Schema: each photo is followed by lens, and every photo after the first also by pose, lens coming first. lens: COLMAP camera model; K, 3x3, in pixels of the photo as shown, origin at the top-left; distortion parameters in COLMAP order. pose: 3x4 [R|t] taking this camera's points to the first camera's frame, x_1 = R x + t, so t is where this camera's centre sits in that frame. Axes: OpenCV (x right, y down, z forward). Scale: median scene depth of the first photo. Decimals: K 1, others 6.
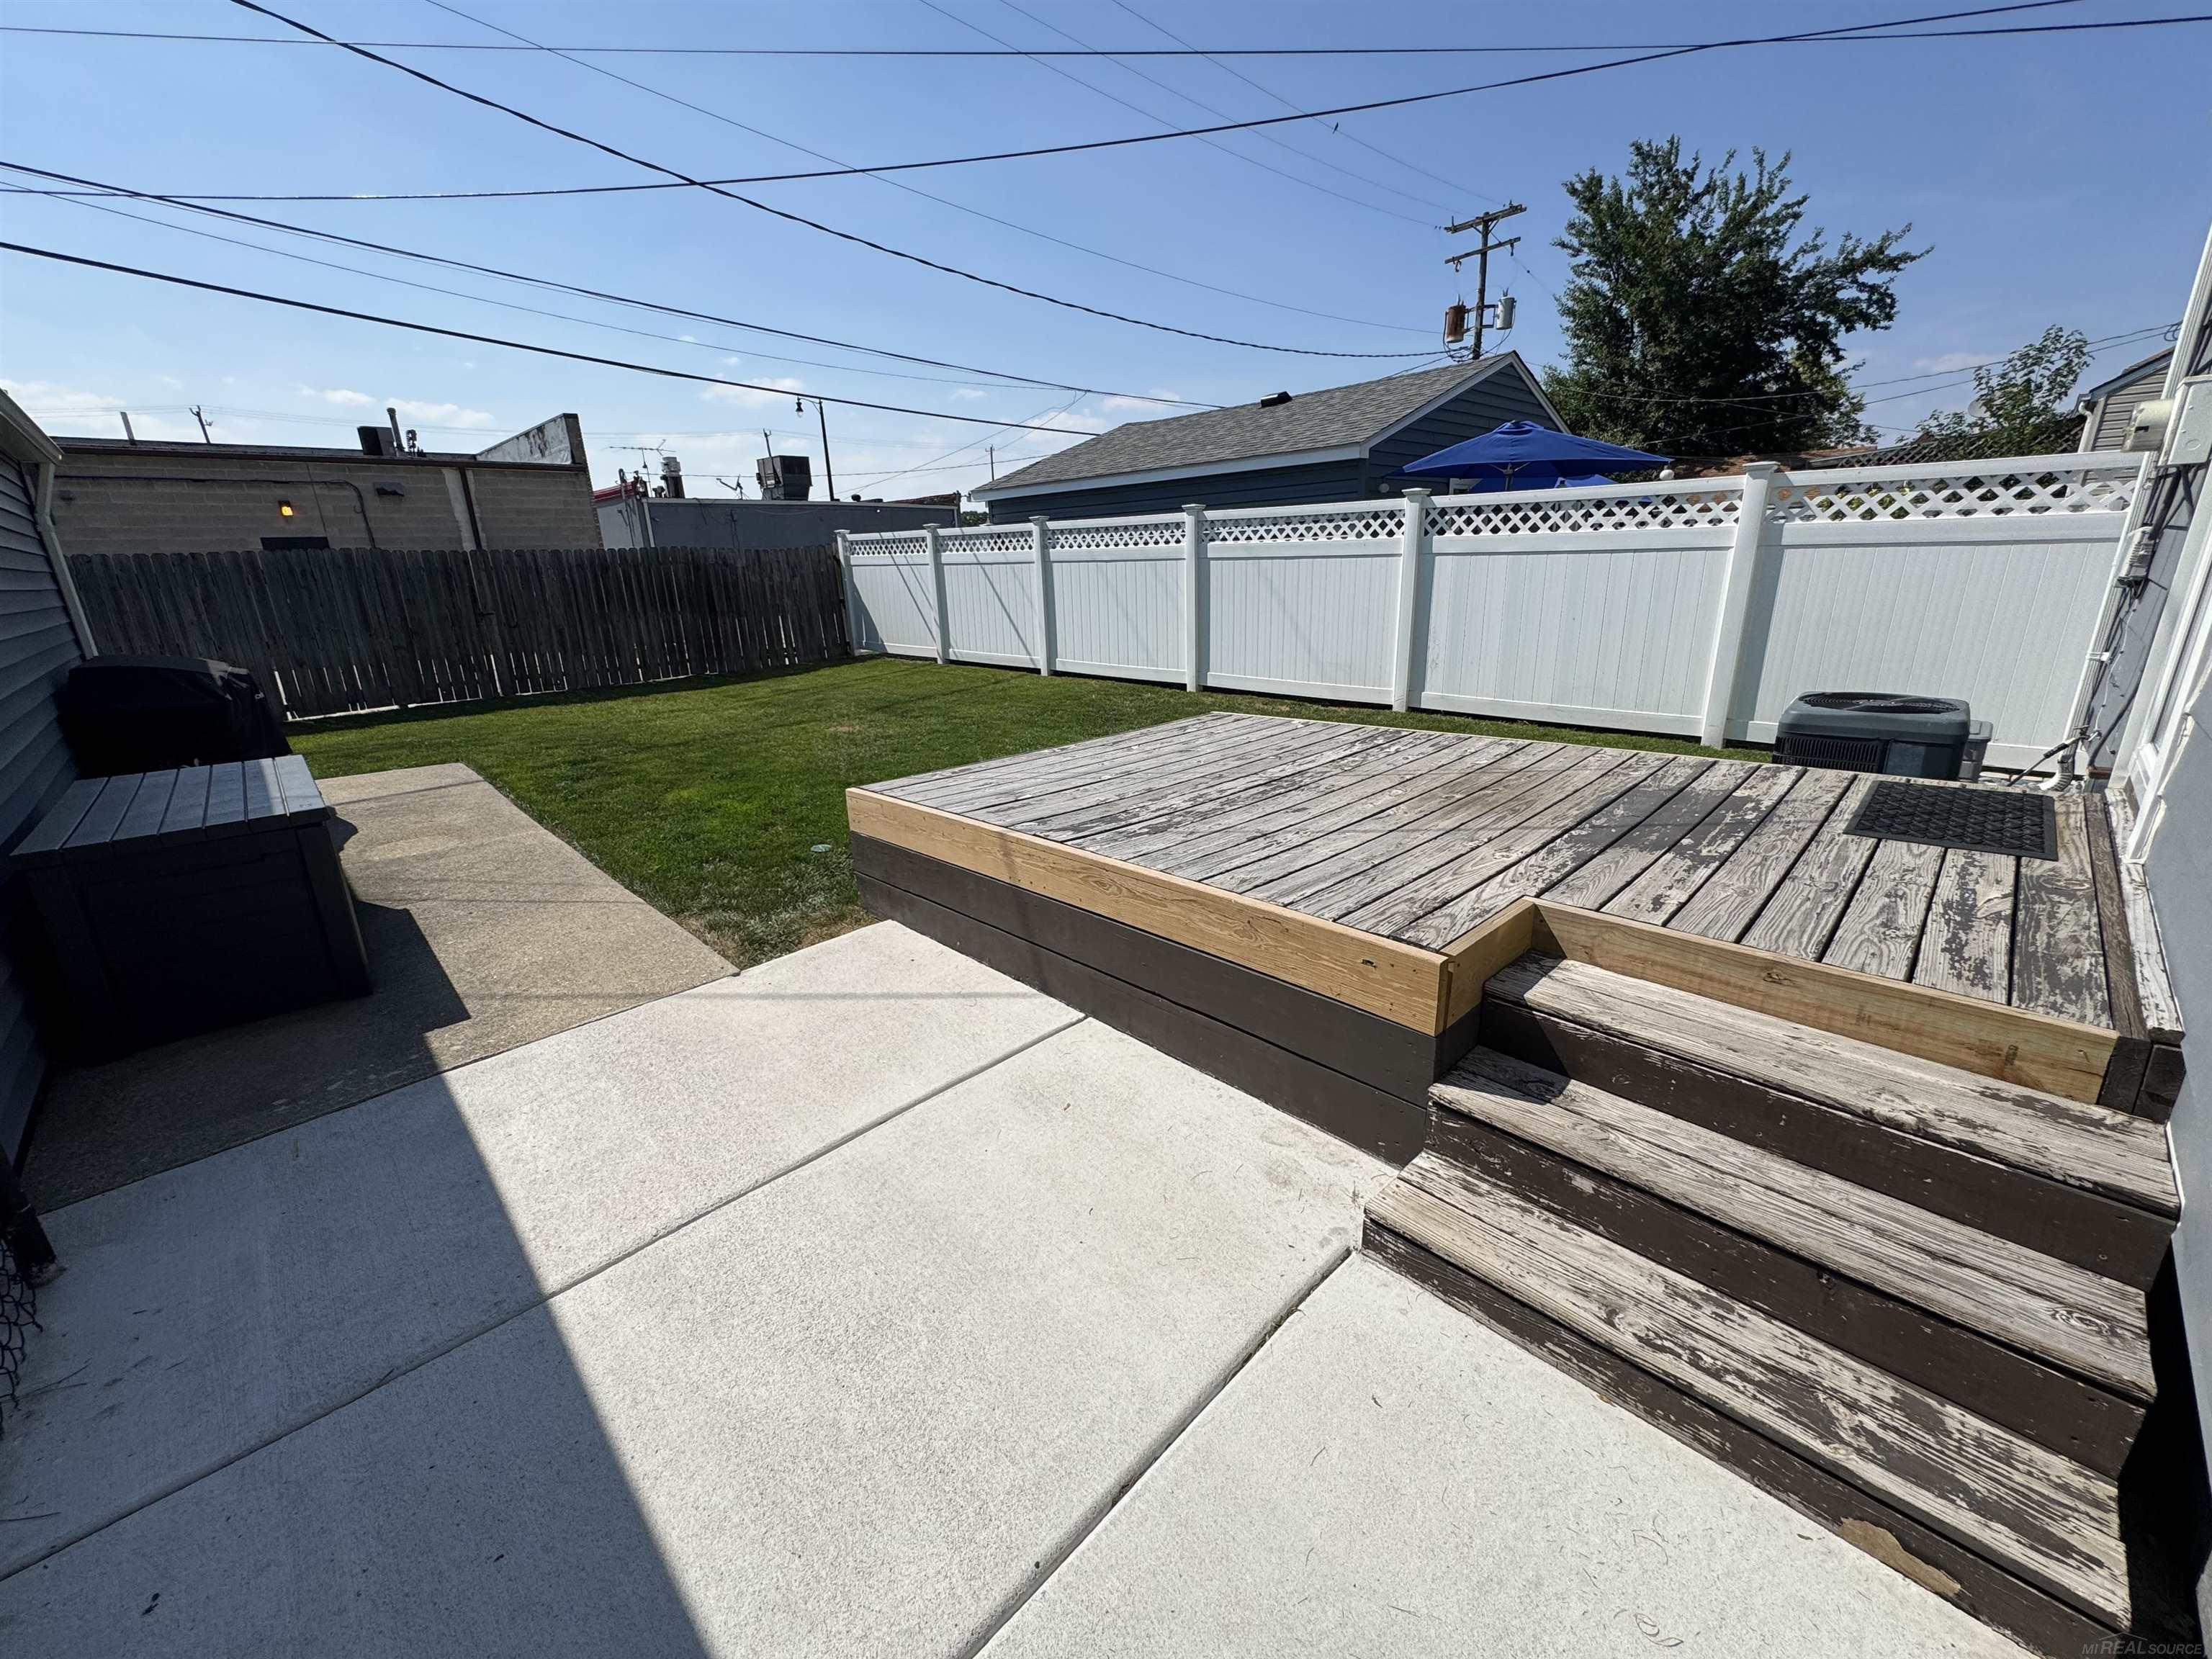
lens RADIAL K [[878.6, 0, 1110.1], [0, 878.6, 829.4], [0, 0, 1]] dist [-0.000306, 0.000049]
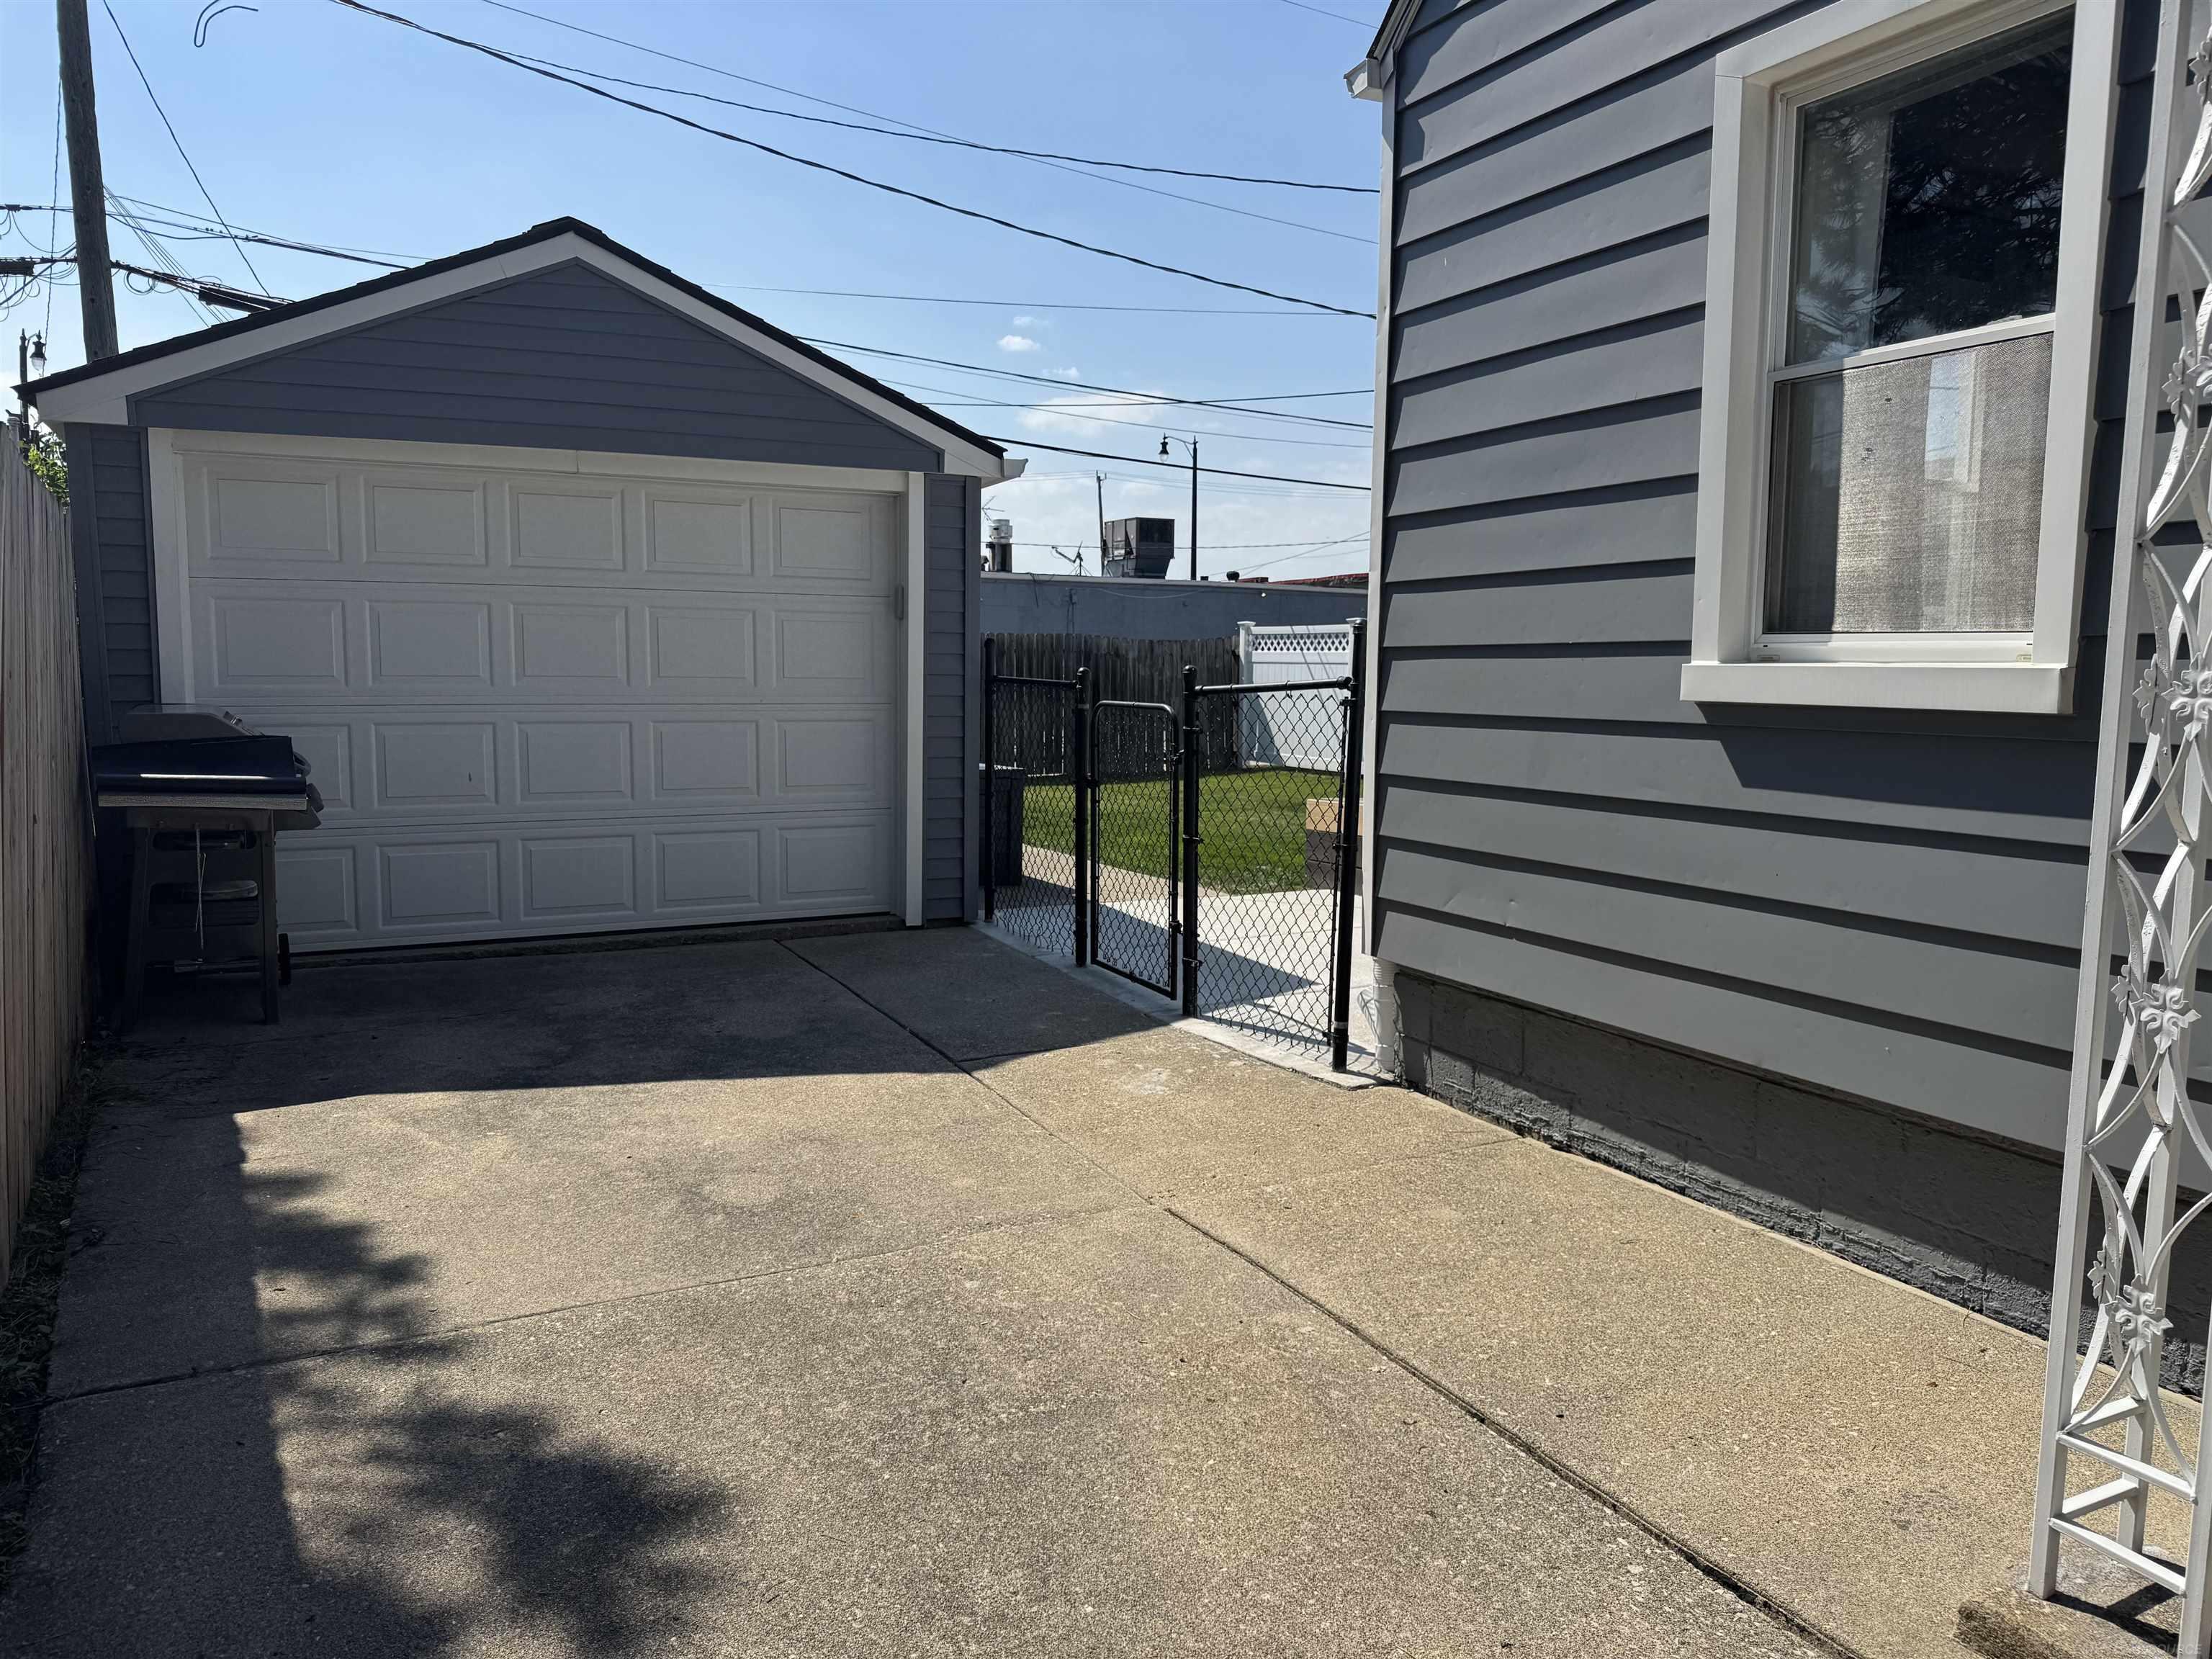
lens RADIAL K [[1549.0, 0, 1107.4], [0, 1549.0, 829.8], [0, 0, 1]] dist [0.003818, 0.000090]
pose [[0.945998, 0.071965, -0.316084, 0.020880], [-0.132203, 0.975926, -0.173468, 0.050395], [0.295991, 0.205887, 0.932738, -0.149898]]
